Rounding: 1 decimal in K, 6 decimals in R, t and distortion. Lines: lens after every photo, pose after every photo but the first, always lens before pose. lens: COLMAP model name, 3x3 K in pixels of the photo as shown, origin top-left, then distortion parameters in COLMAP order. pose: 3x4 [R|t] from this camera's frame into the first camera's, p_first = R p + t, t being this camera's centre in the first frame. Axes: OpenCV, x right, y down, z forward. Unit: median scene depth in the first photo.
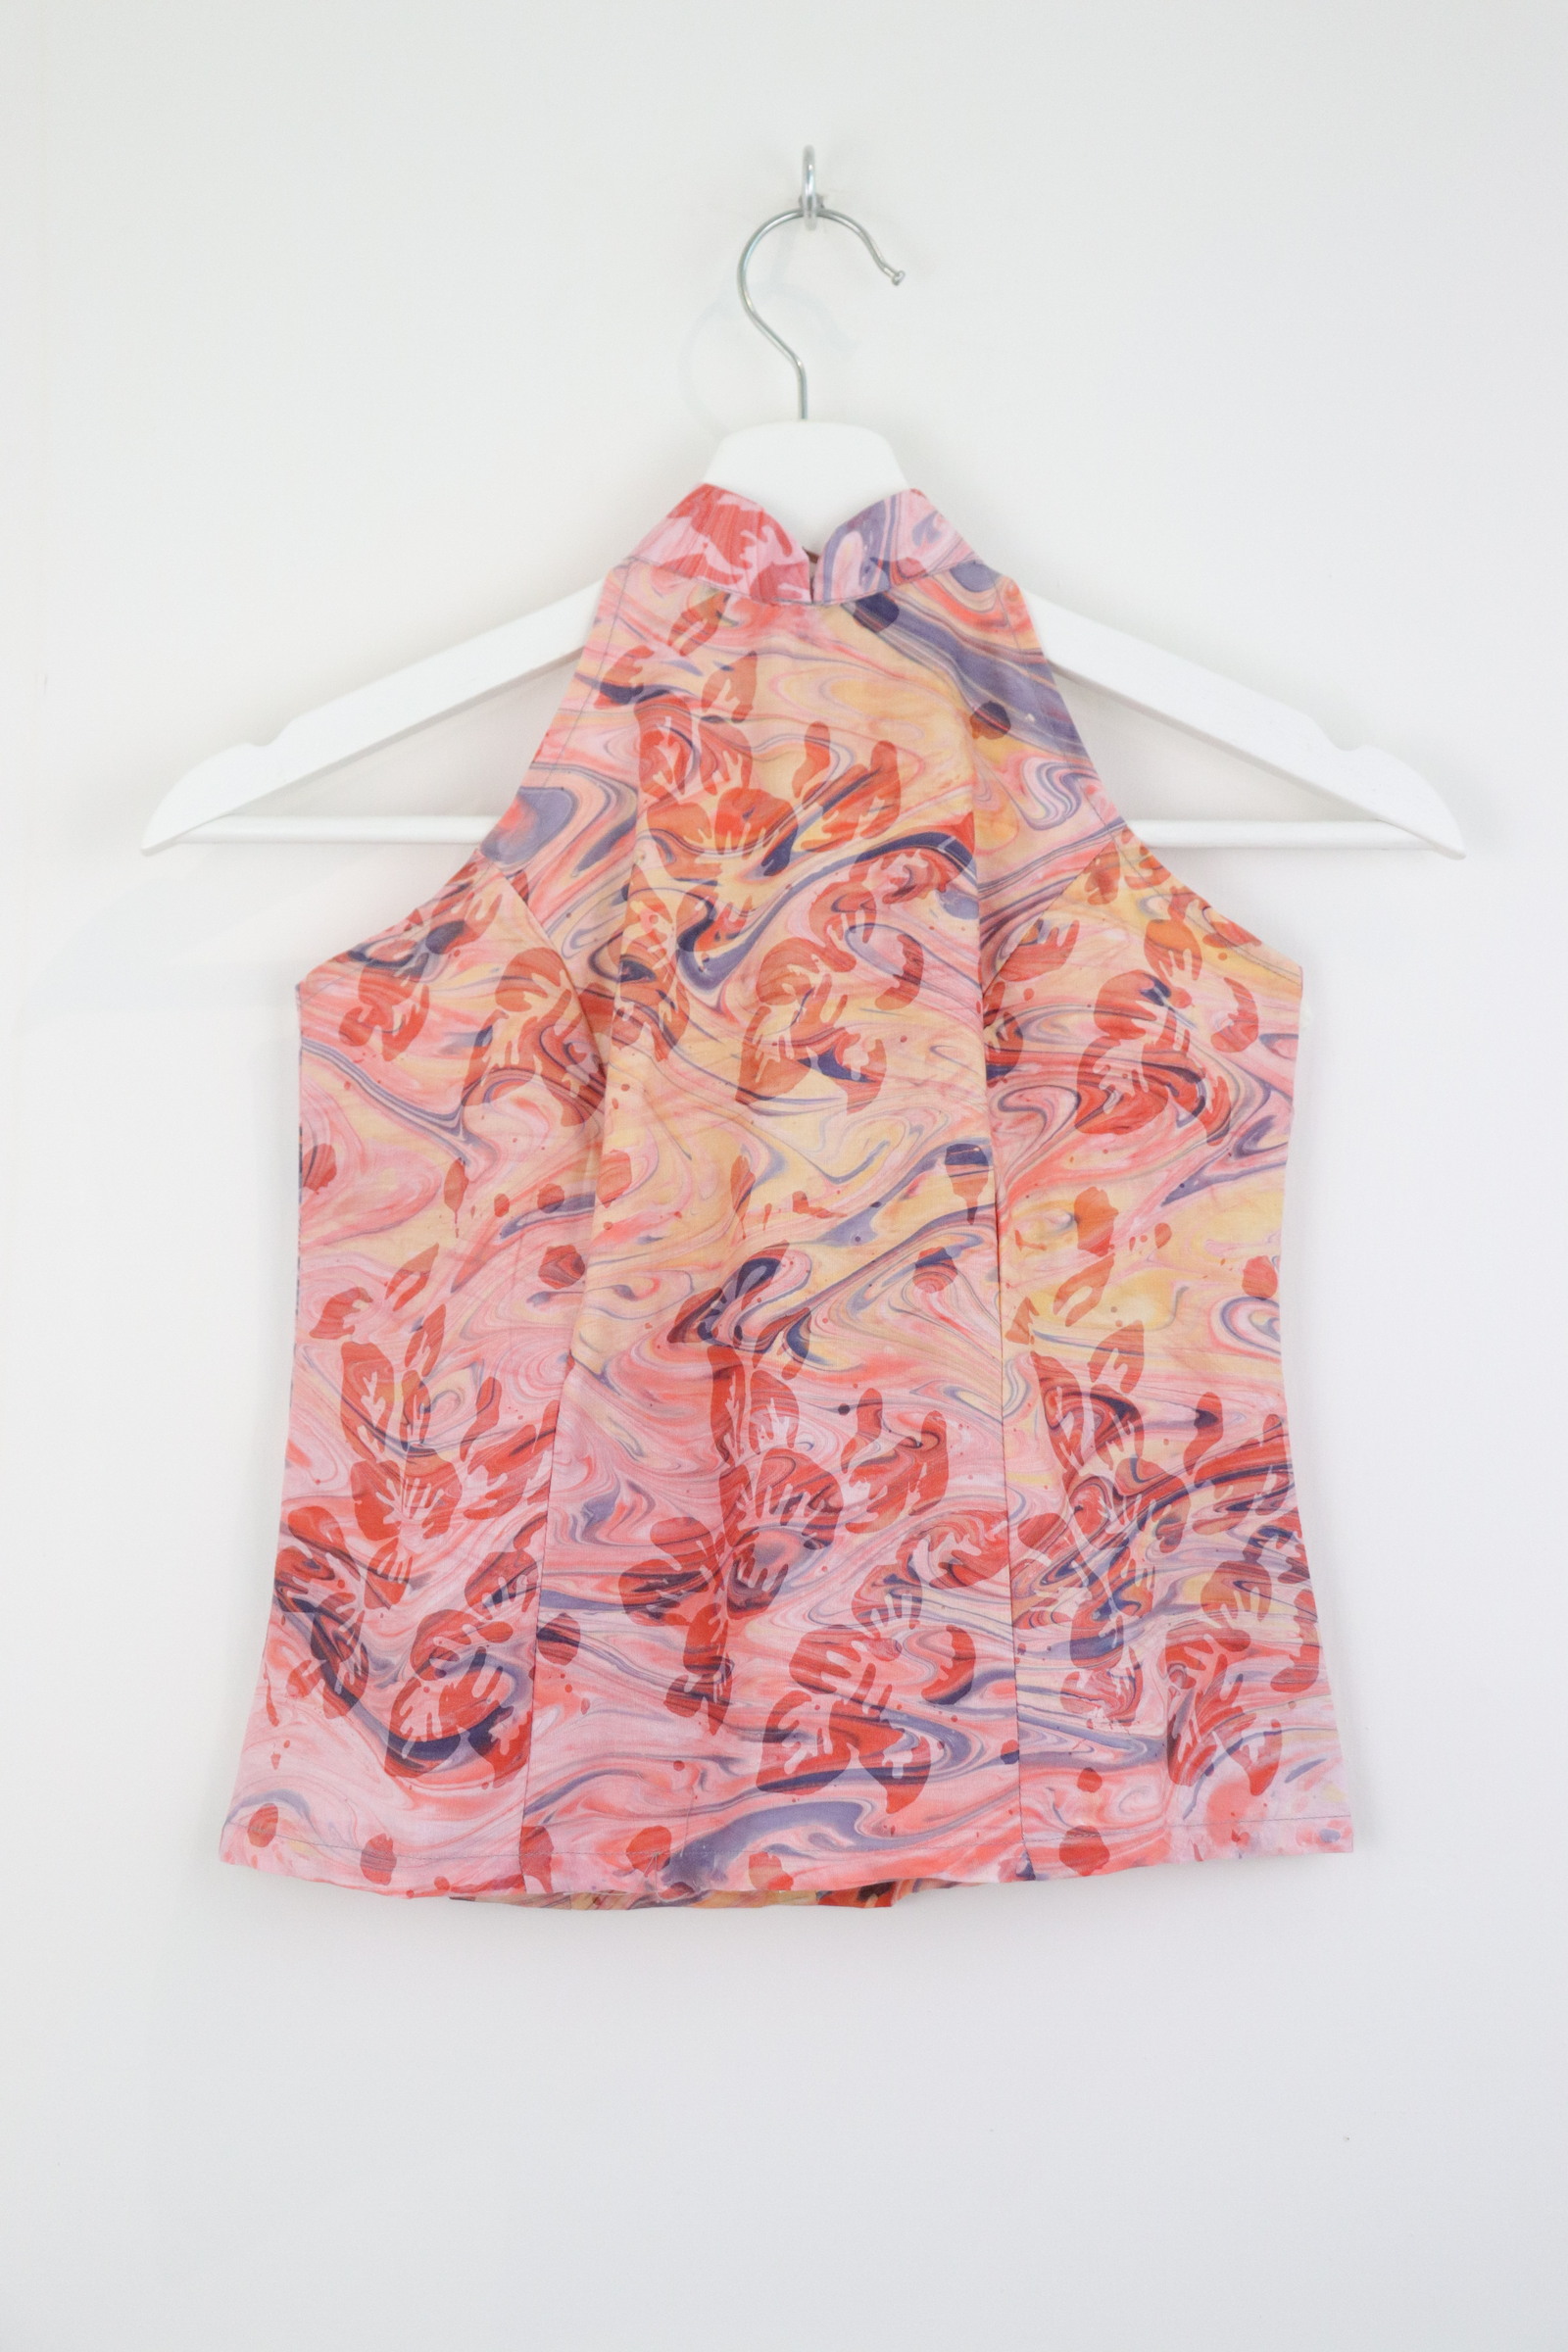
lens RADIAL K [[3356.1, 0, 837.3], [0, 3356.1, 1172.8], [0, 0, 1]] dist [-0.011743, 0.076194]
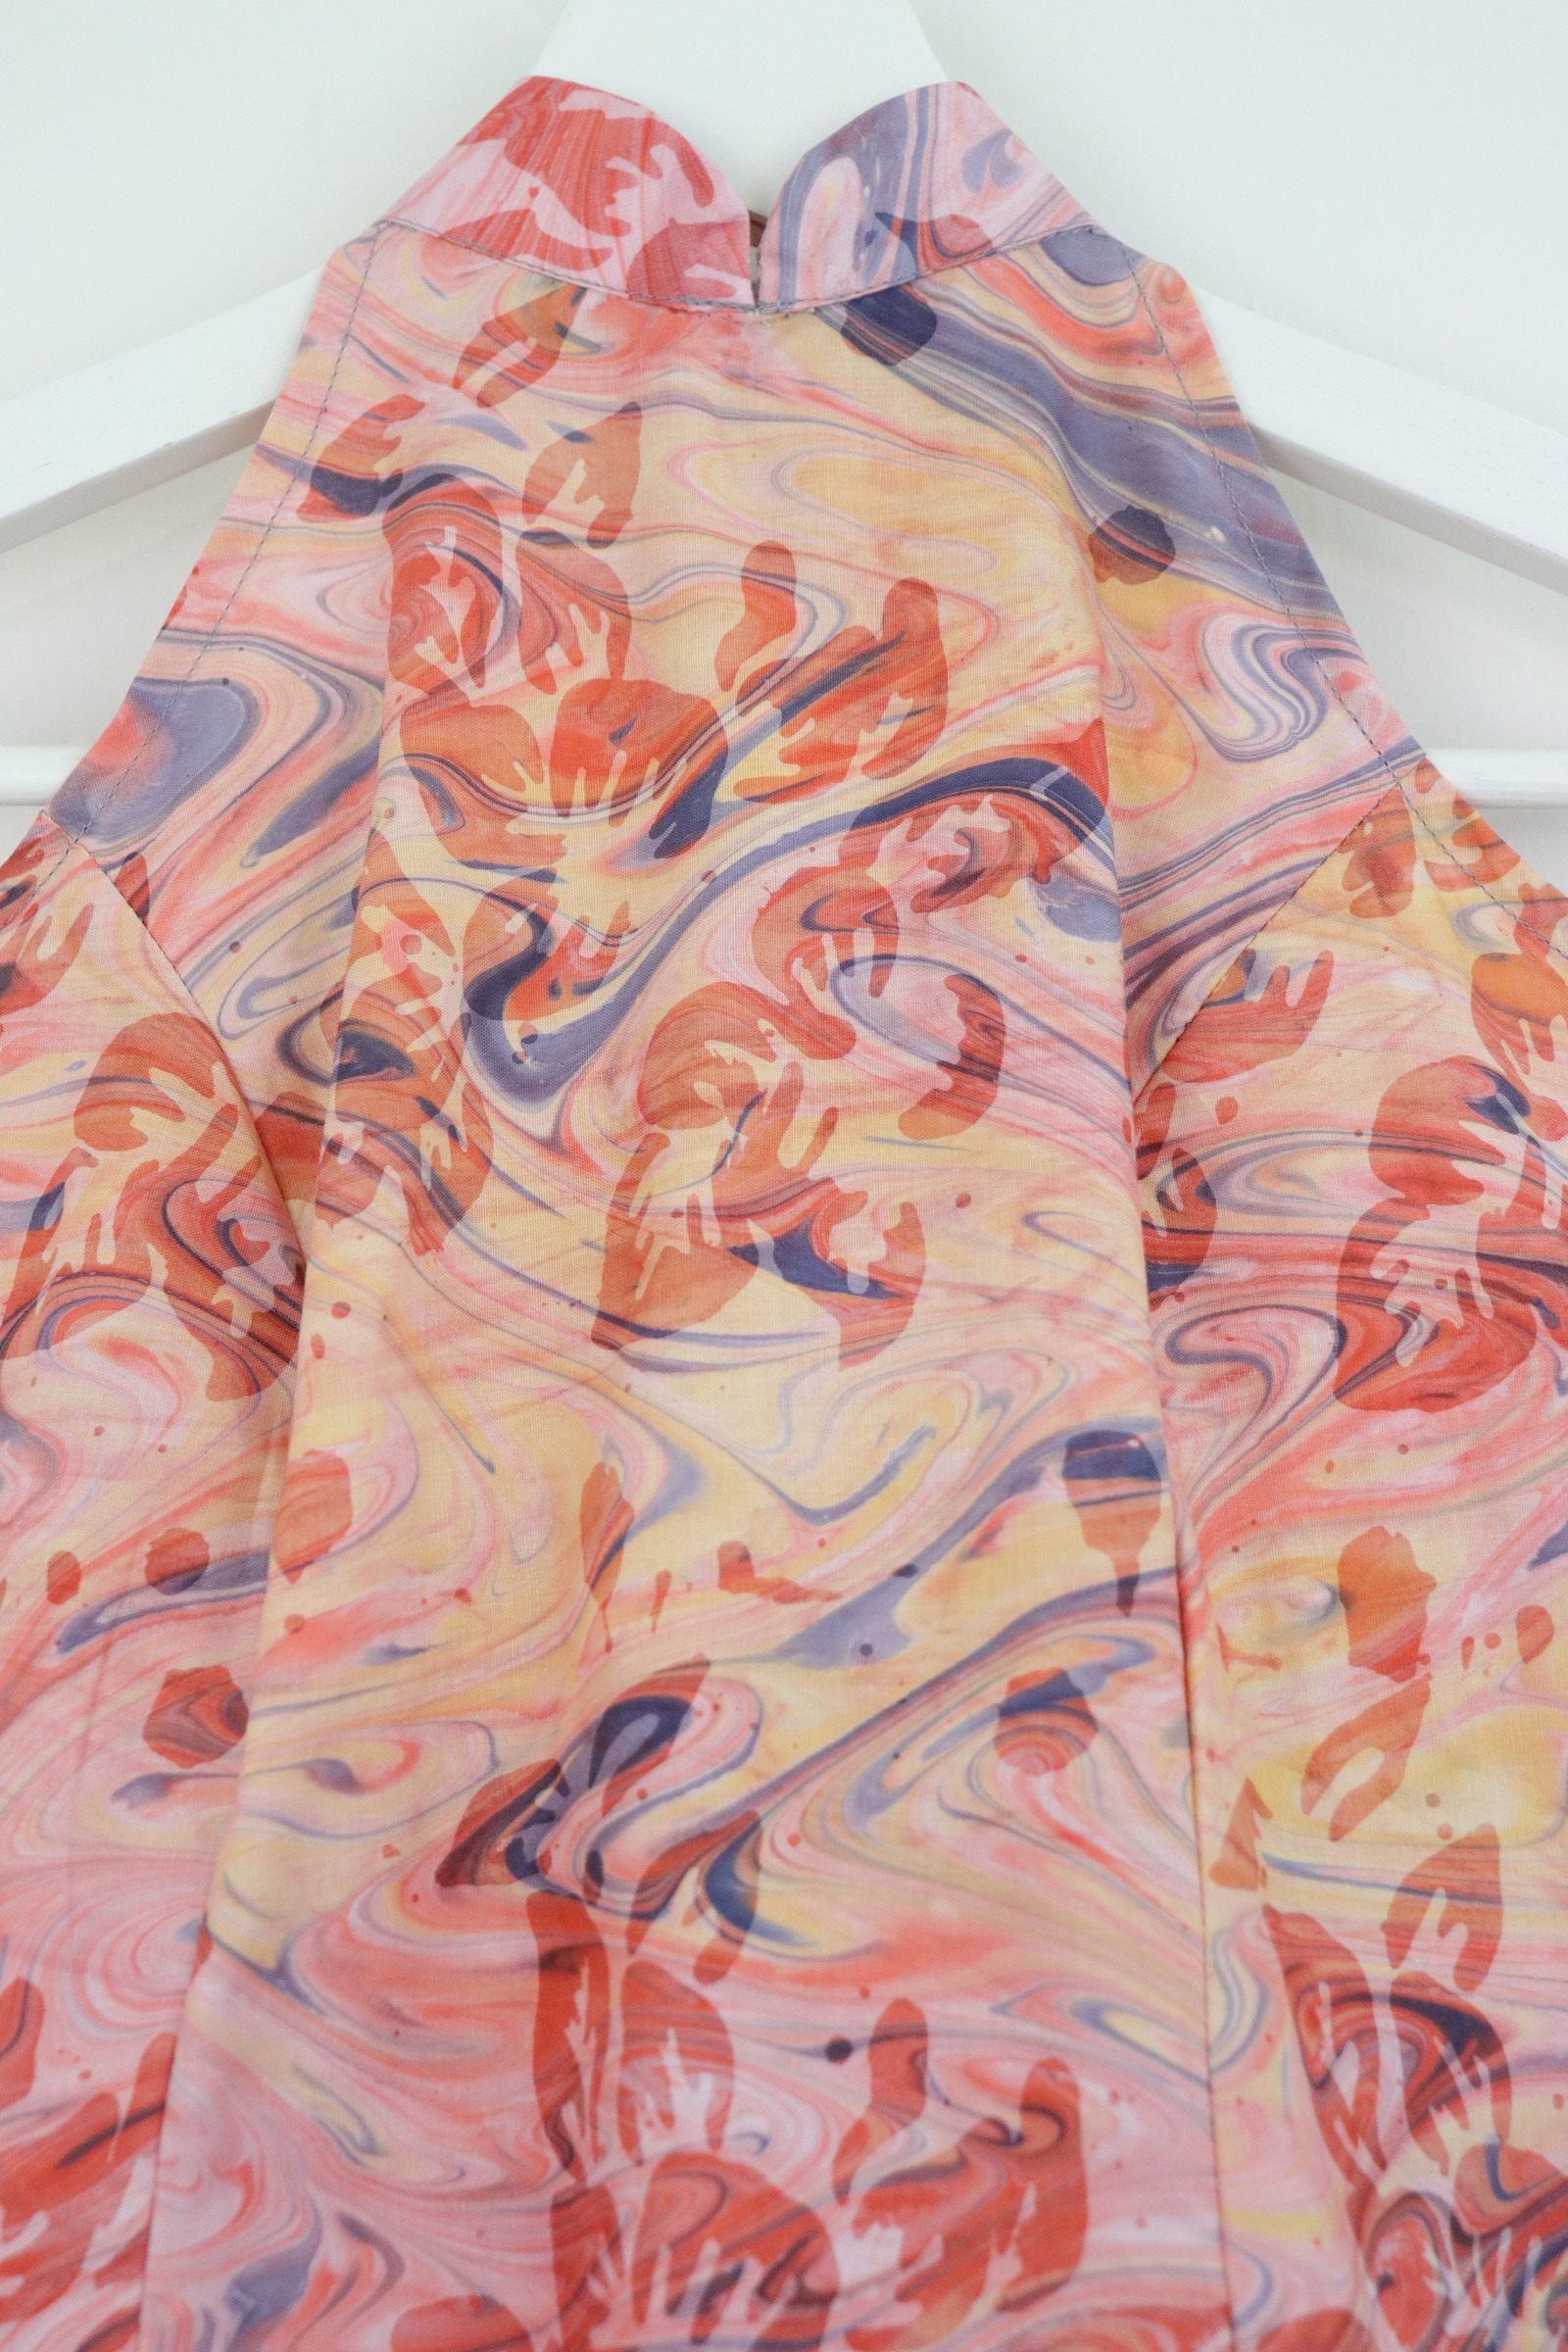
lens RADIAL K [[3356.1, 0, 837.3], [0, 3356.1, 1172.8], [0, 0, 1]] dist [-0.011743, 0.076194]
pose [[0.999785, -0.004323, 0.020291, -0.006237], [0.006296, 0.995144, -0.098231, 0.000625], [-0.019768, 0.098337, 0.994957, 0.545043]]
